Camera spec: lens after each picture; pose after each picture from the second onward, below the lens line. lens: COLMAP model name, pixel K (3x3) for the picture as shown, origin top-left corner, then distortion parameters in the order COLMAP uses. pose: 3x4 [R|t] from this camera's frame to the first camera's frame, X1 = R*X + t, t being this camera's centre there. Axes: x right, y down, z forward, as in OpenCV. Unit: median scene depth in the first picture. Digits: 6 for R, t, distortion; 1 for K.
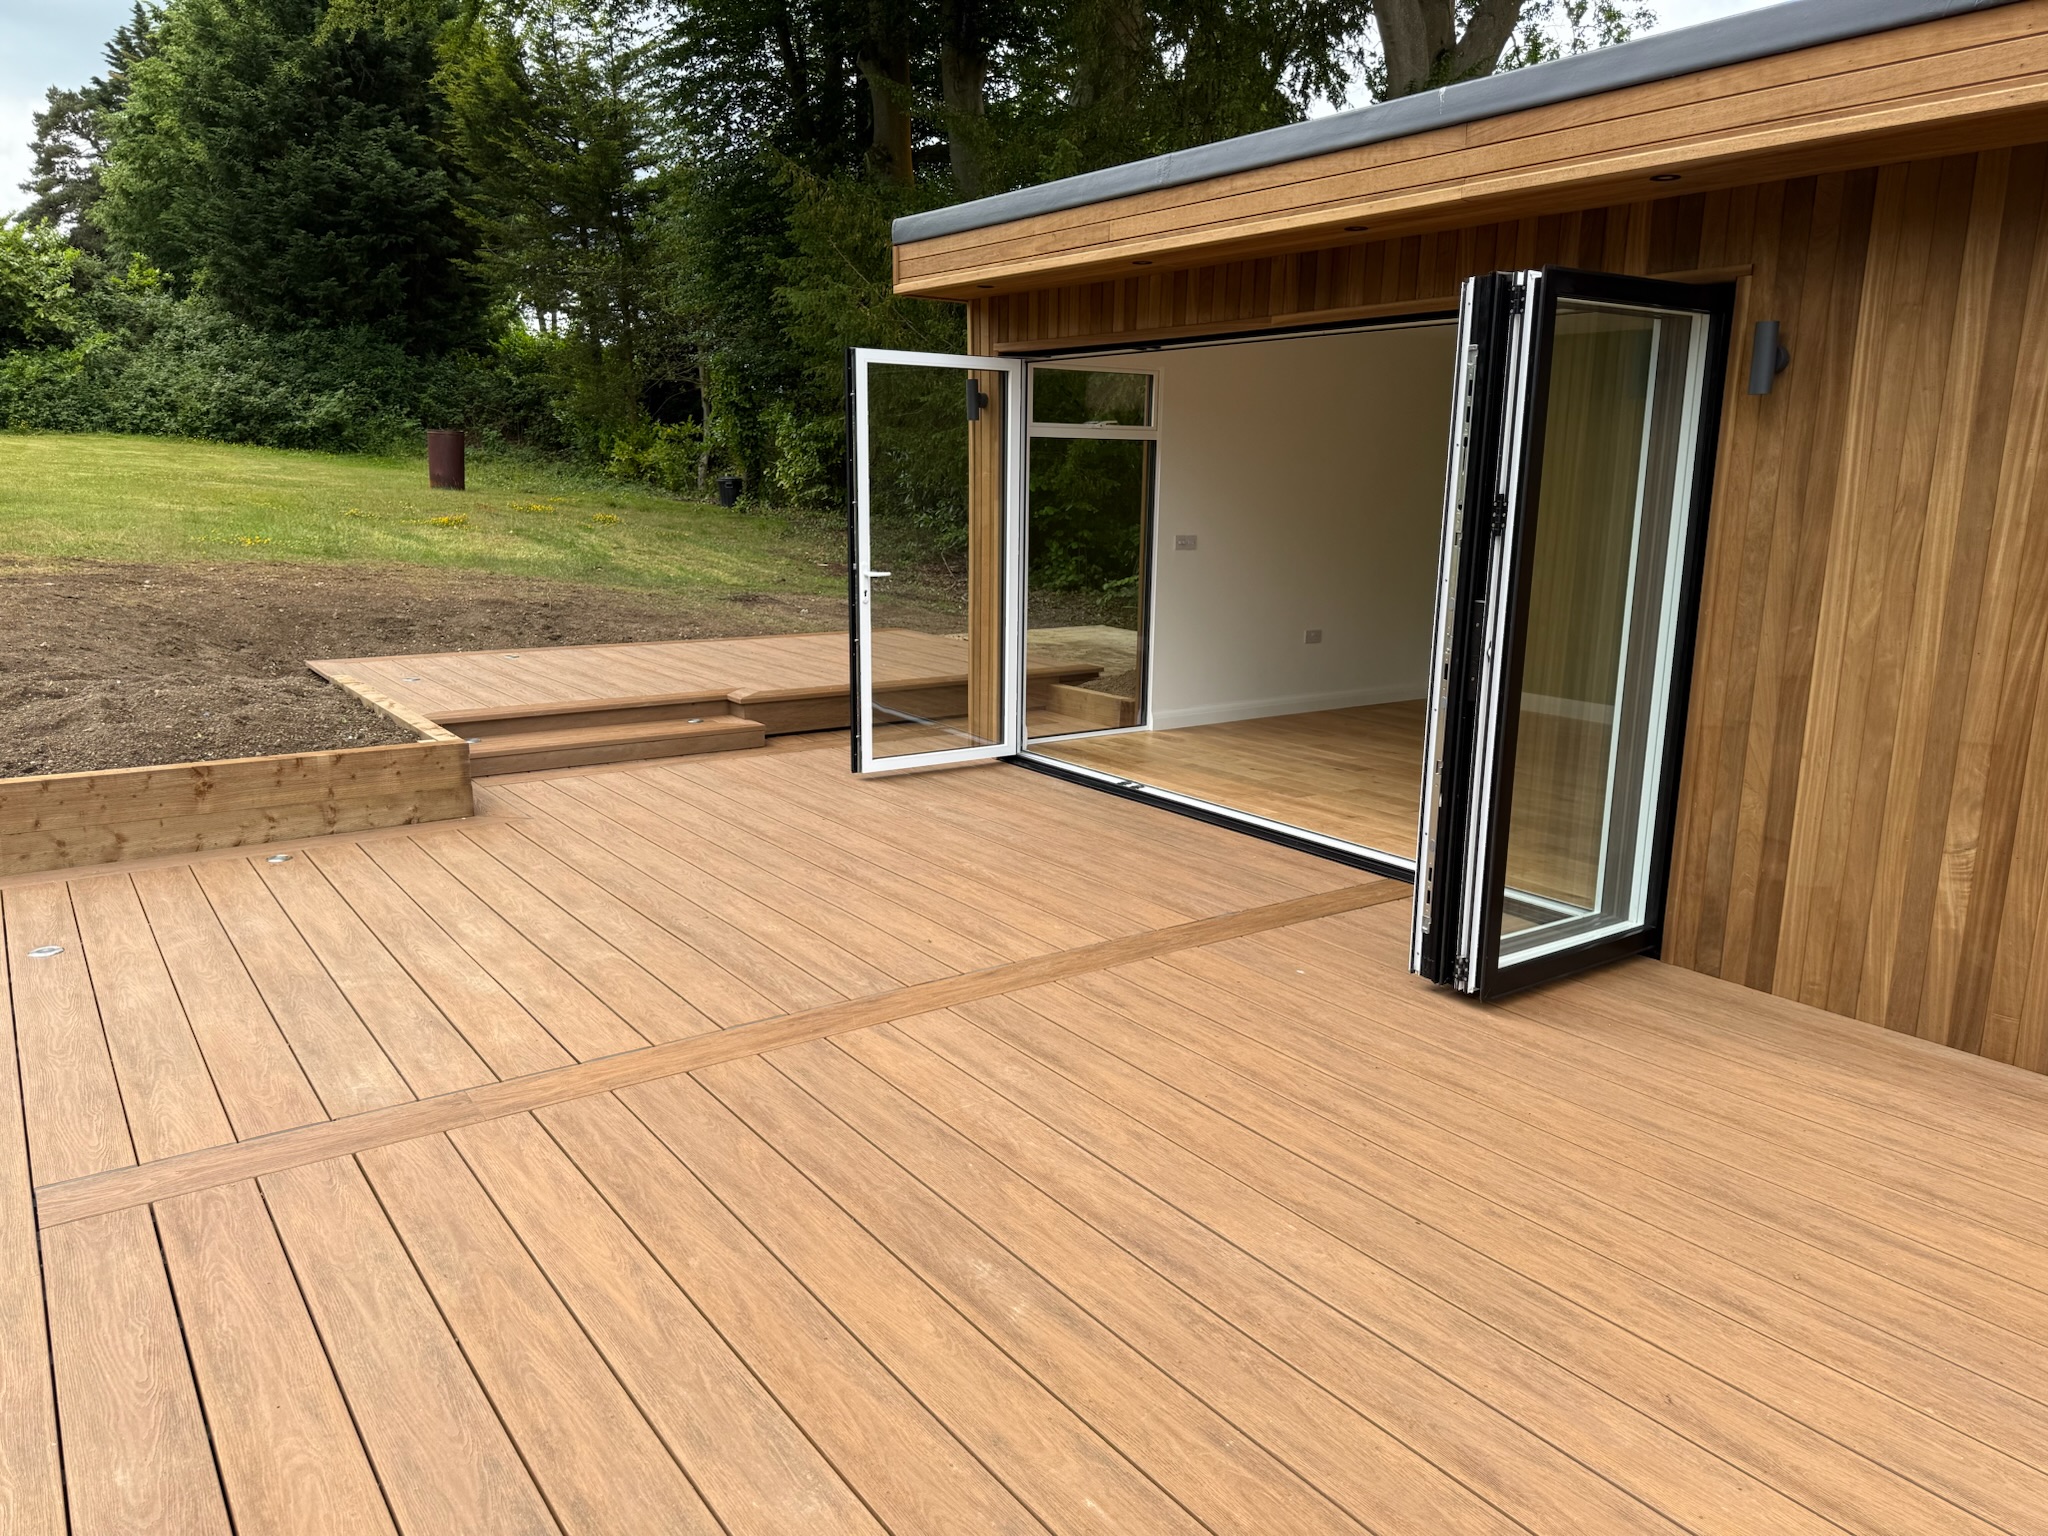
lens RADIAL K [[1437.8, 0, 1028.2], [0, 1437.8, 775.6], [0, 0, 1]] dist [0.045615, -0.046484]
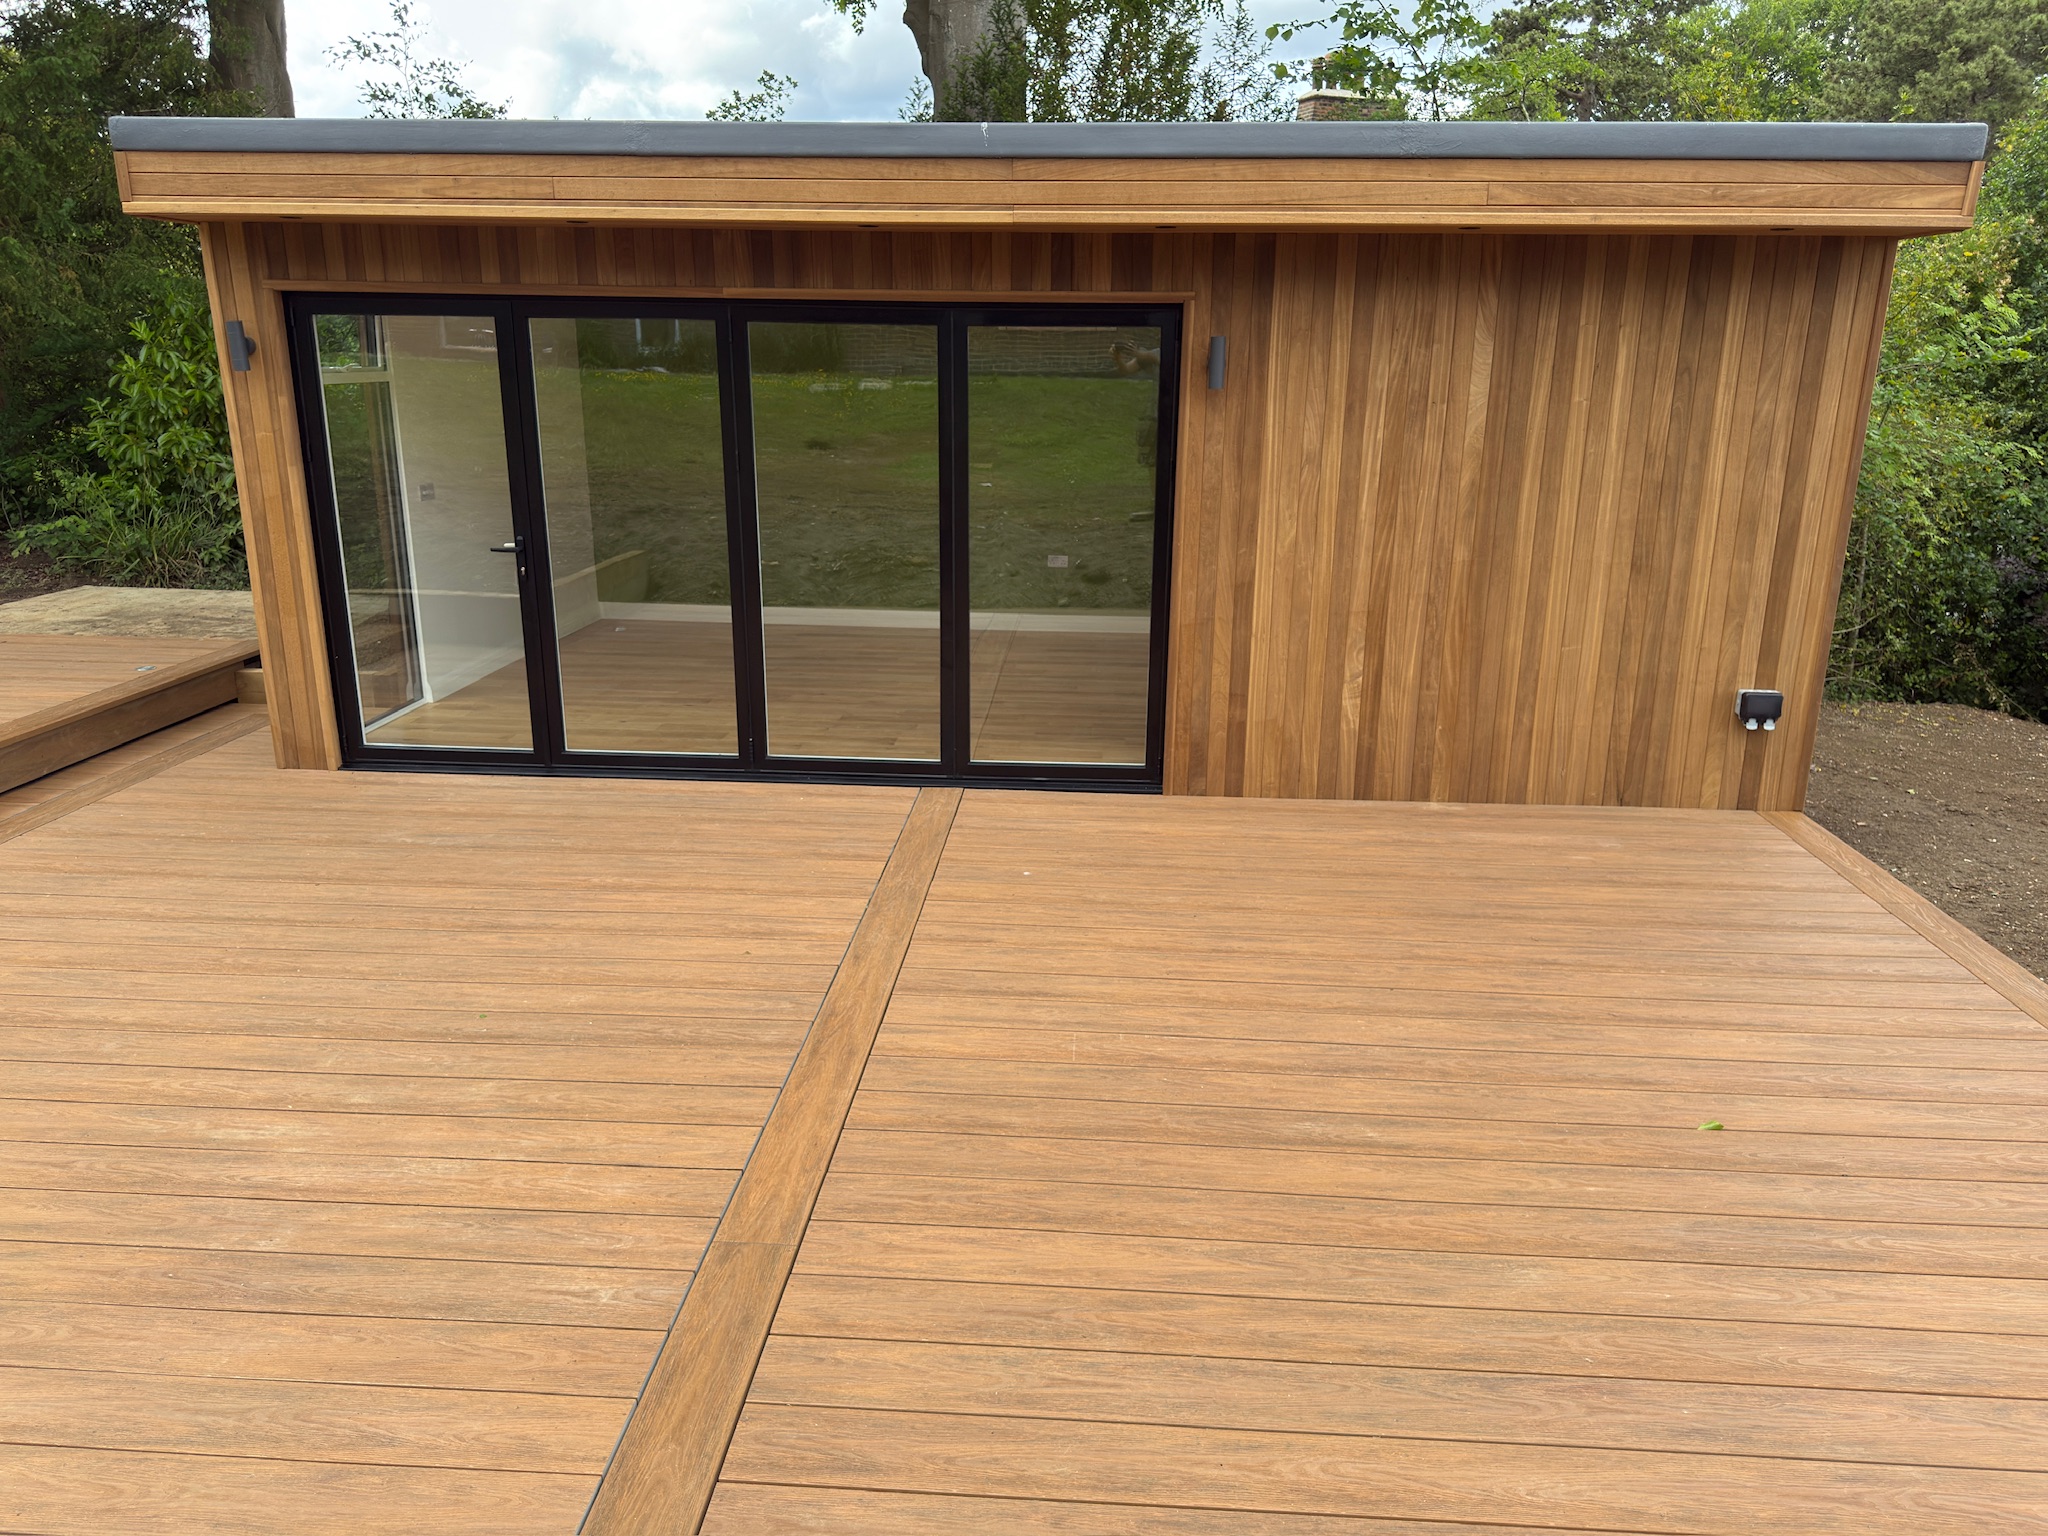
lens RADIAL K [[1437.8, 0, 1023.2], [0, 1437.8, 768.6], [0, 0, 1]] dist [0.045615, -0.046484]
pose [[0.630832, -0.223533, 0.743023, -0.703115], [0.162204, 0.974437, 0.155439, -0.140655], [-0.758776, 0.022466, 0.650965, 0.218880]]
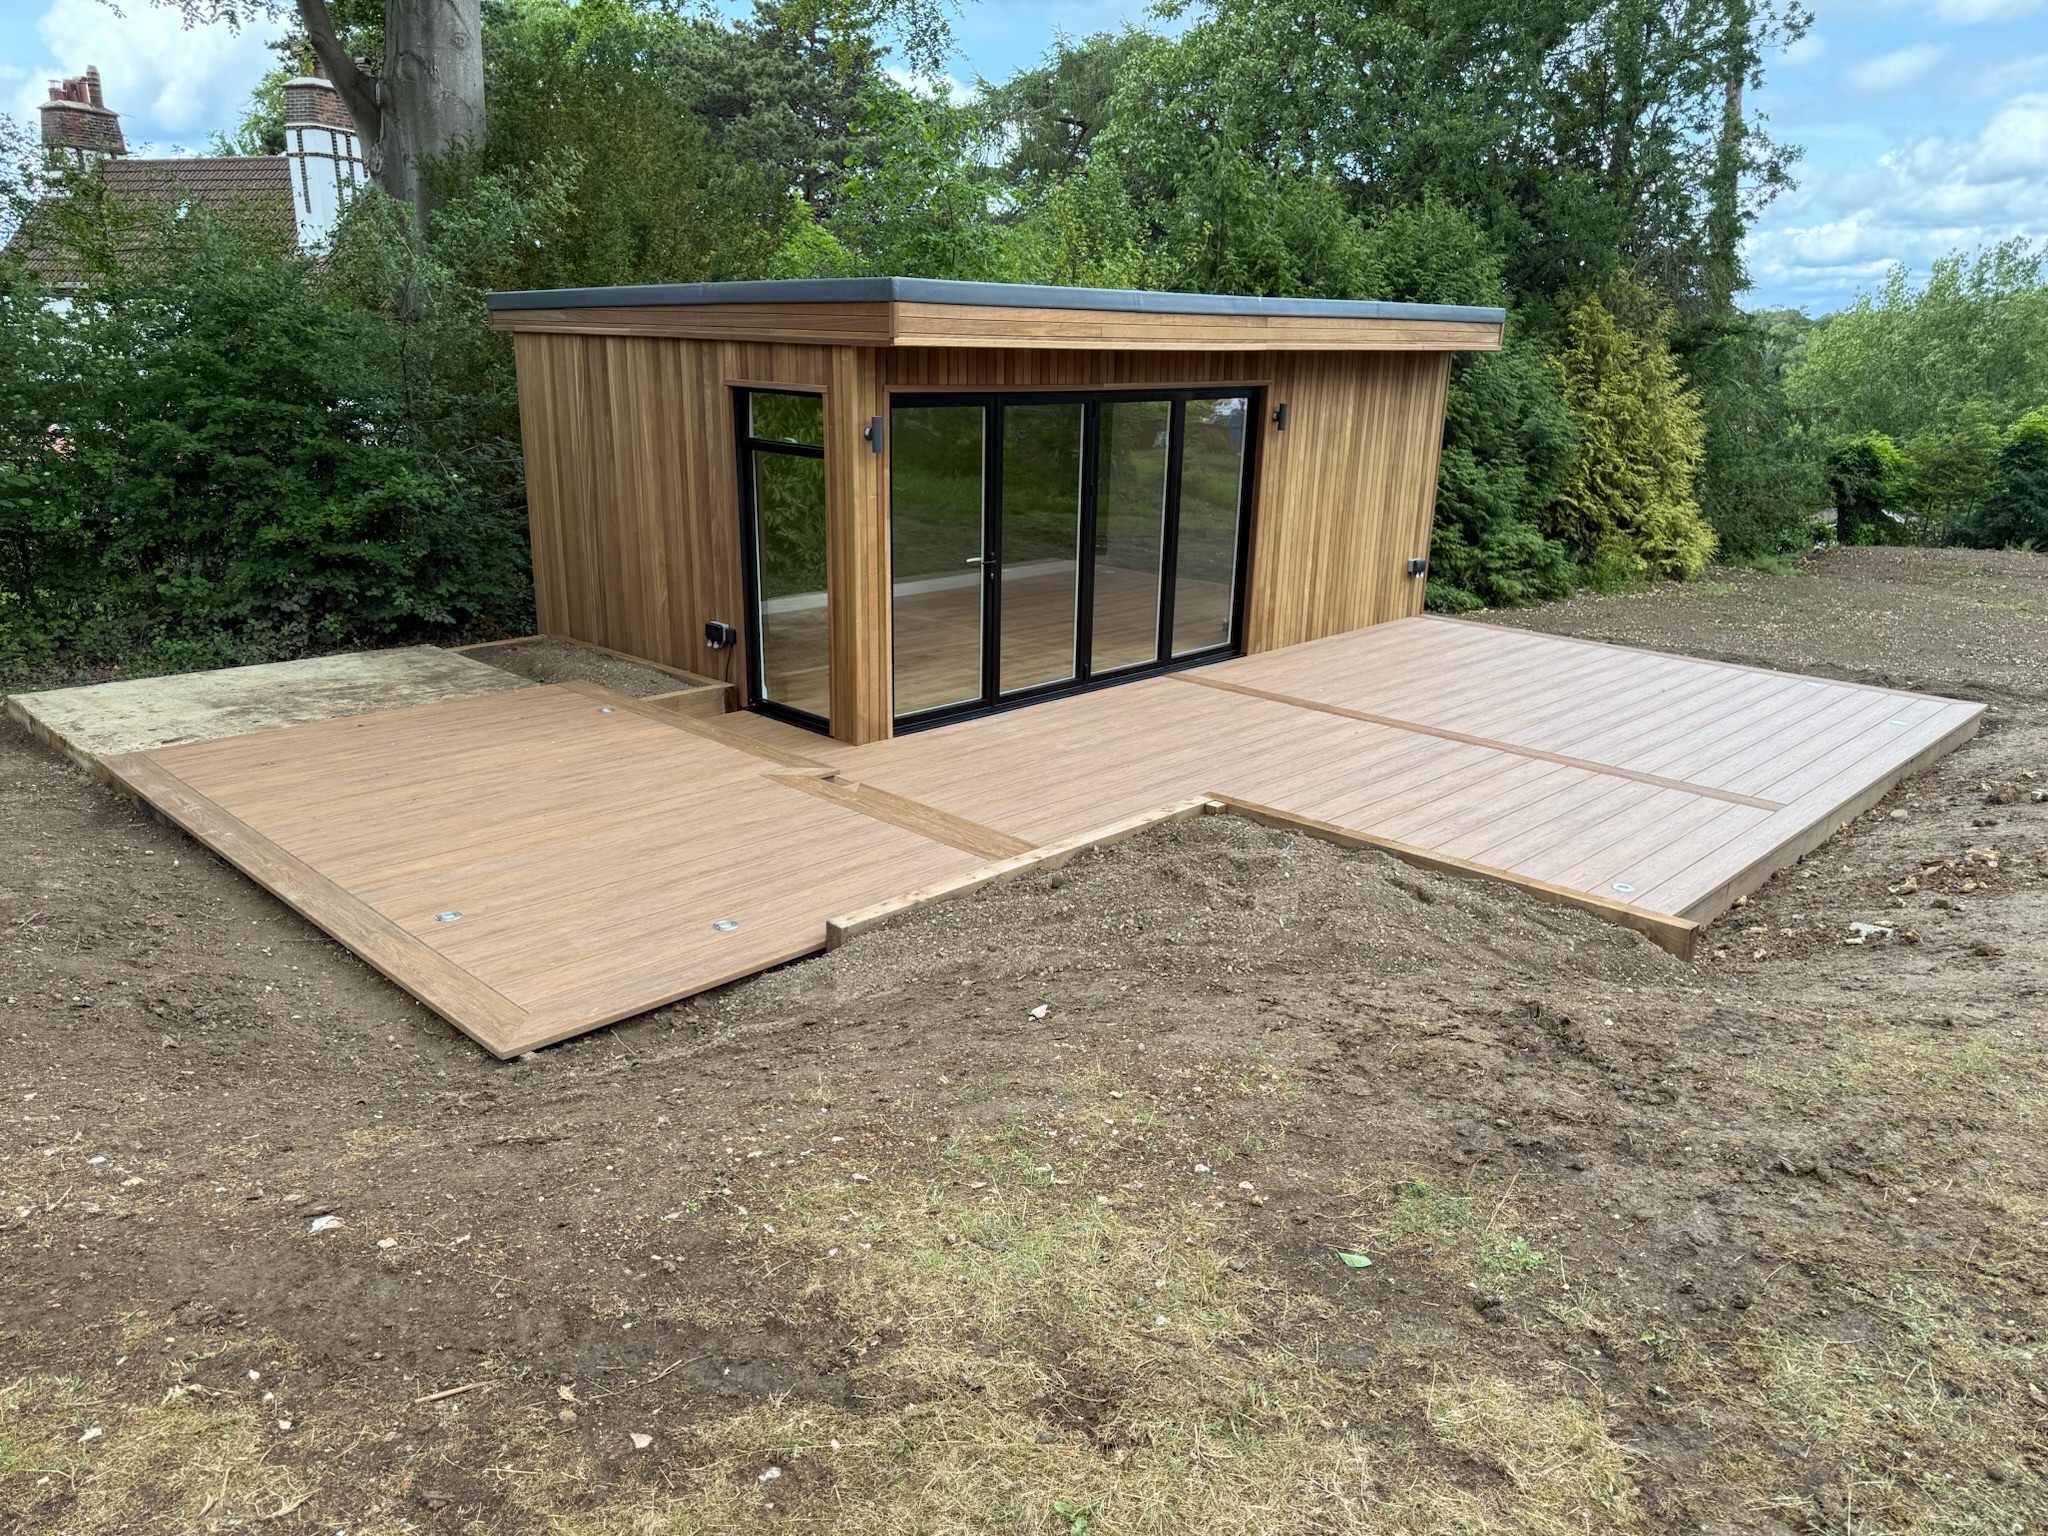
lens RADIAL K [[1437.8, 0, 1012.2], [0, 1437.8, 776.2], [0, 0, 1]] dist [0.045615, -0.046484]
pose [[-0.164033, -0.306775, 0.937541, -1.991953], [0.187366, 0.923424, 0.334937, -0.620348], [-0.968498, 0.230604, -0.093992, 1.771245]]
